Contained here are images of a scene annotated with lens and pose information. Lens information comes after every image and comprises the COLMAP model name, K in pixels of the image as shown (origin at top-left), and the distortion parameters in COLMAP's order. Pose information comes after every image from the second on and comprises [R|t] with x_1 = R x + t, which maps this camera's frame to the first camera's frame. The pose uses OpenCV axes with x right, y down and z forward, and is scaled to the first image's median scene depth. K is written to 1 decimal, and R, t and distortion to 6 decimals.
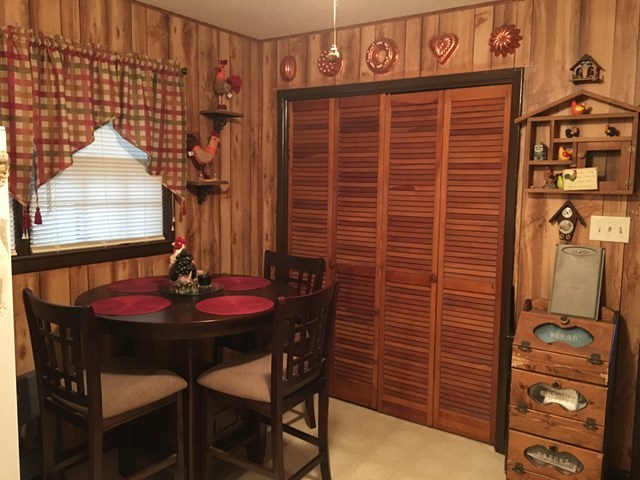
lens RADIAL K [[545.1, 0, 320.0], [0, 545.1, 240.0], [0, 0, 1]] dist [0.058706, -0.074762]
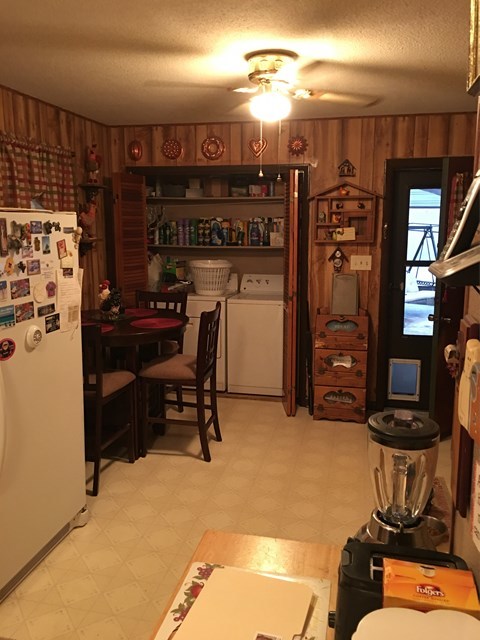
lens RADIAL K [[545.1, 0, 240.0], [0, 545.1, 320.0], [0, 0, 1]] dist [0.058706, -0.074762]
pose [[0.924685, -0.077977, 0.372662, -0.458156], [0.055261, 0.995925, 0.071272, 0.014546], [-0.376701, -0.045311, 0.925226, -0.430840]]
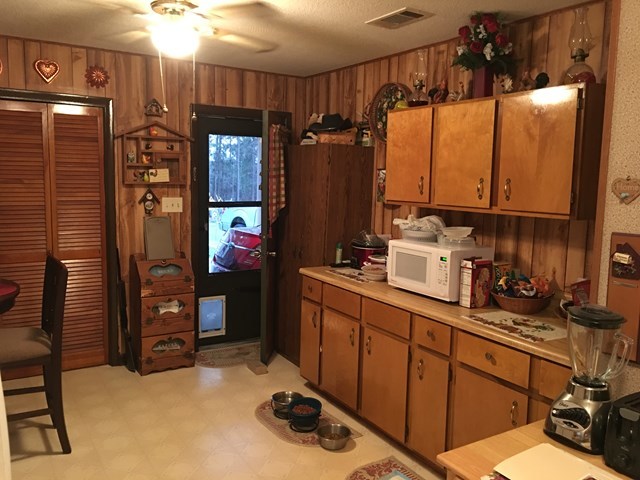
lens RADIAL K [[545.1, 0, 320.0], [0, 545.1, 240.0], [0, 0, 1]] dist [0.058706, -0.074762]
pose [[0.392750, -0.114450, 0.912496, -0.814473], [0.085734, 0.992461, 0.087579, -0.020611], [-0.915640, 0.043835, 0.399602, -0.079920]]
